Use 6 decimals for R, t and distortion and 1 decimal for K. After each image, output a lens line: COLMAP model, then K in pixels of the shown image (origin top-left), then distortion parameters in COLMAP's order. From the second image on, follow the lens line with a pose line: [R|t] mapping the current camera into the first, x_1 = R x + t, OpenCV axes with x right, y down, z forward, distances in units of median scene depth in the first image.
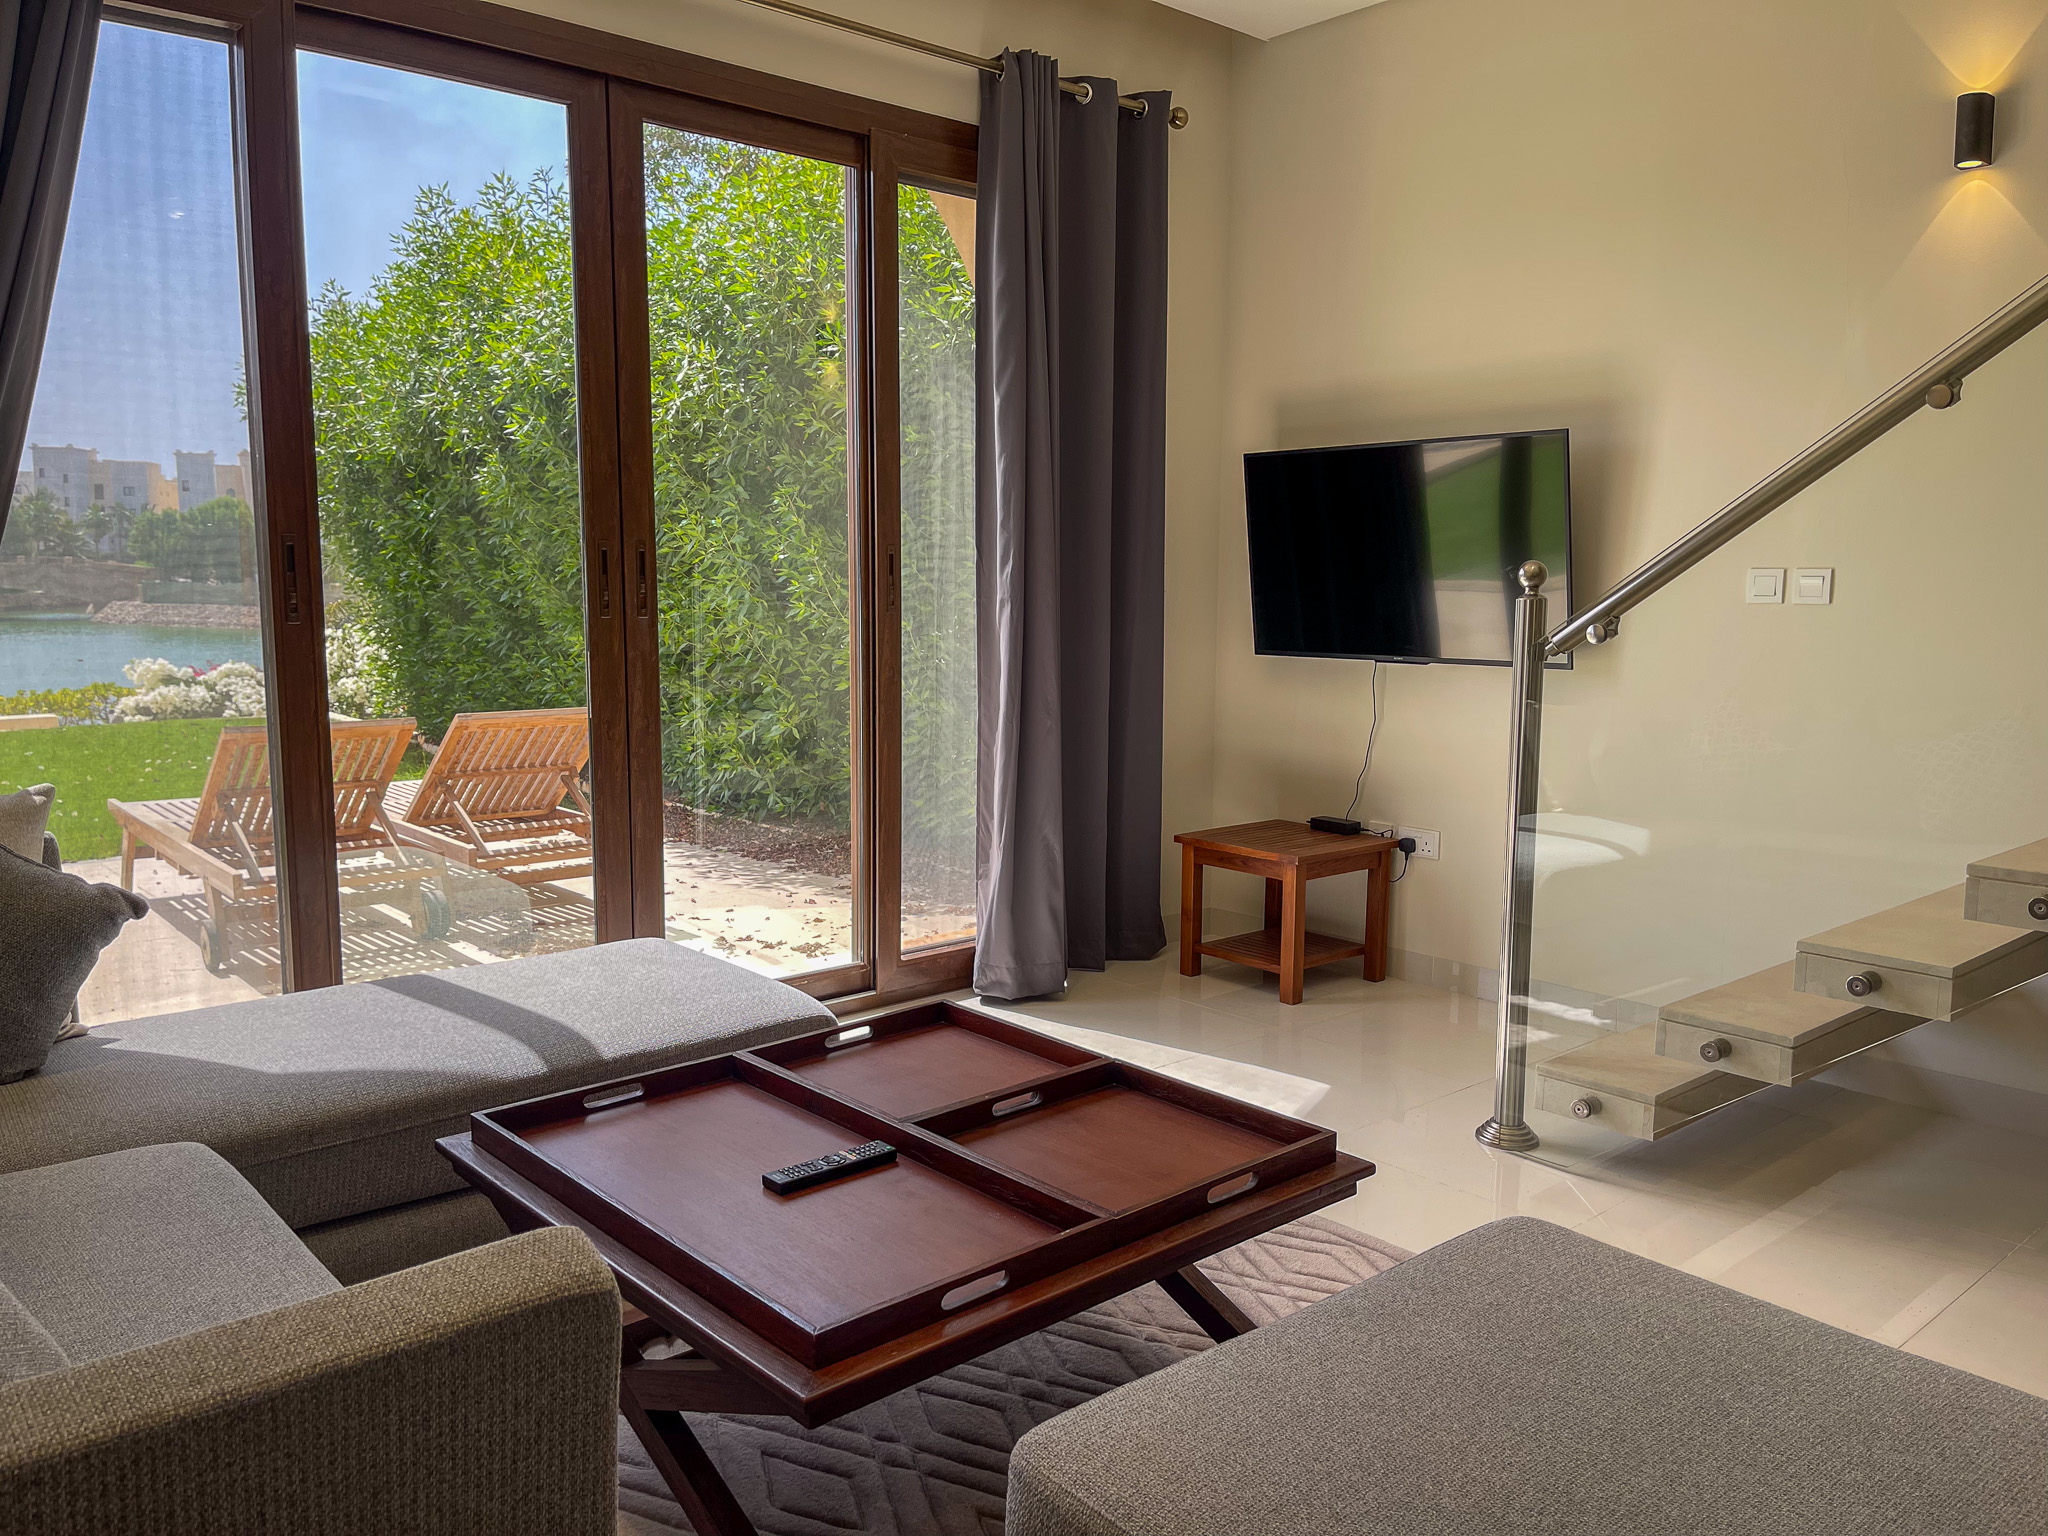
lens RADIAL K [[1543.1, 0, 1029.0], [0, 1543.1, 818.1], [0, 0, 1]] dist [0.013897, -0.019503]
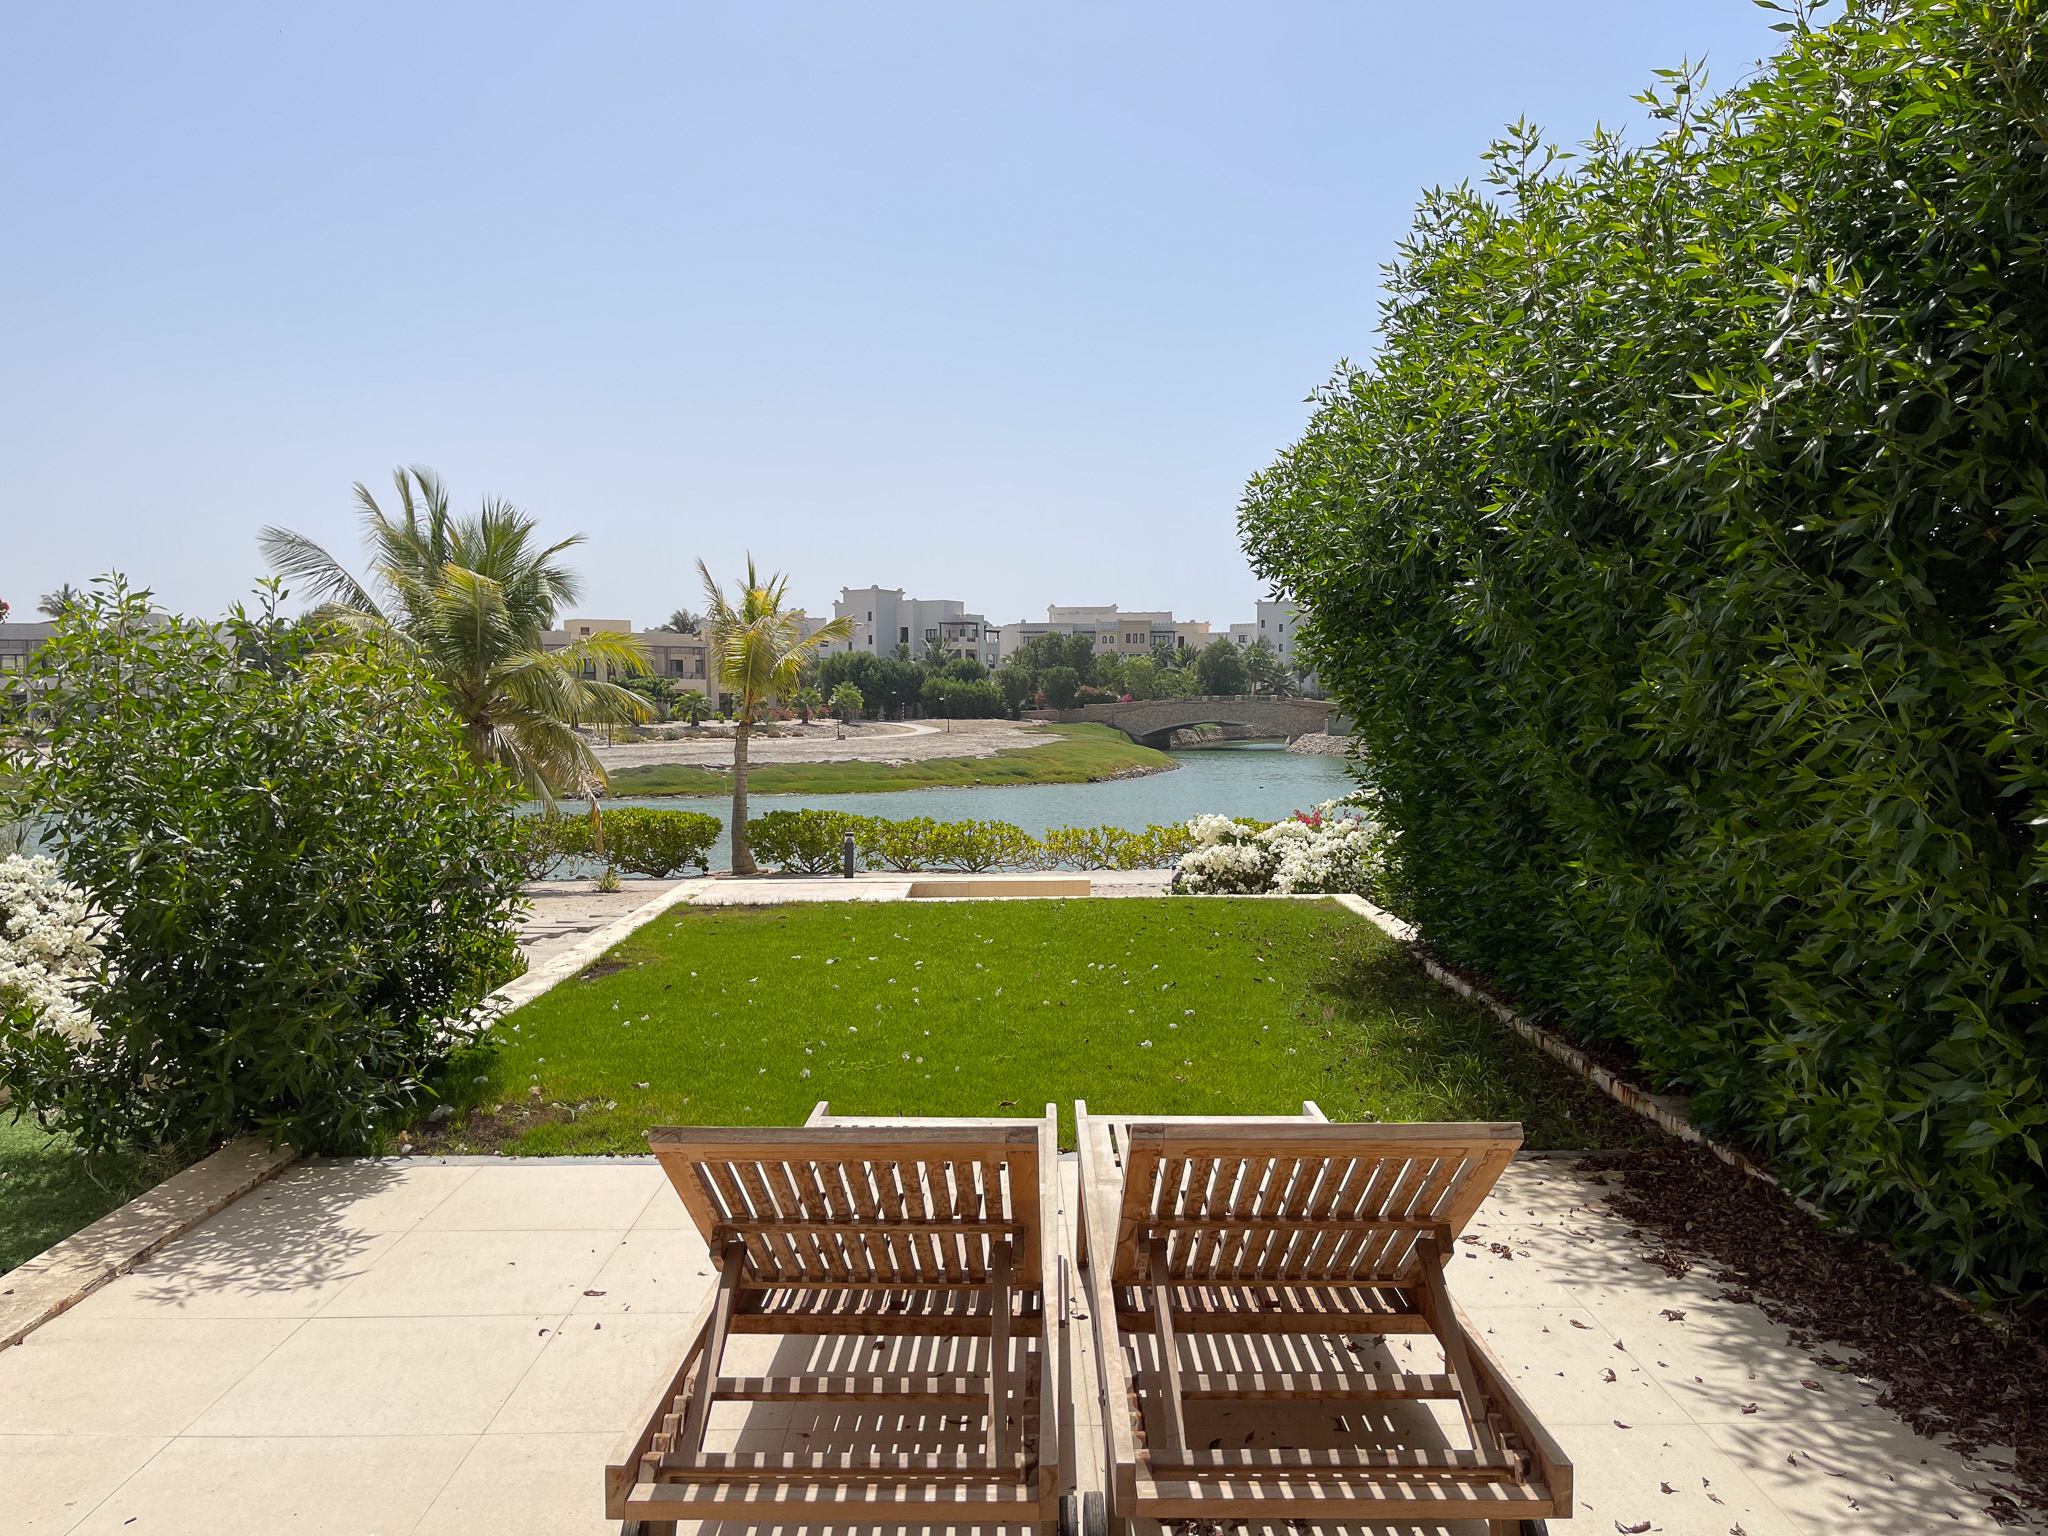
lens RADIAL K [[1543.1, 0, 1028.7], [0, 1543.1, 777.7], [0, 0, 1]] dist [0.013897, -0.019503]
pose [[0.753049, 0.019452, -0.657677, -0.082741], [-0.090868, 0.993059, -0.074673, -0.098710], [0.651659, 0.115994, 0.749590, 0.493847]]
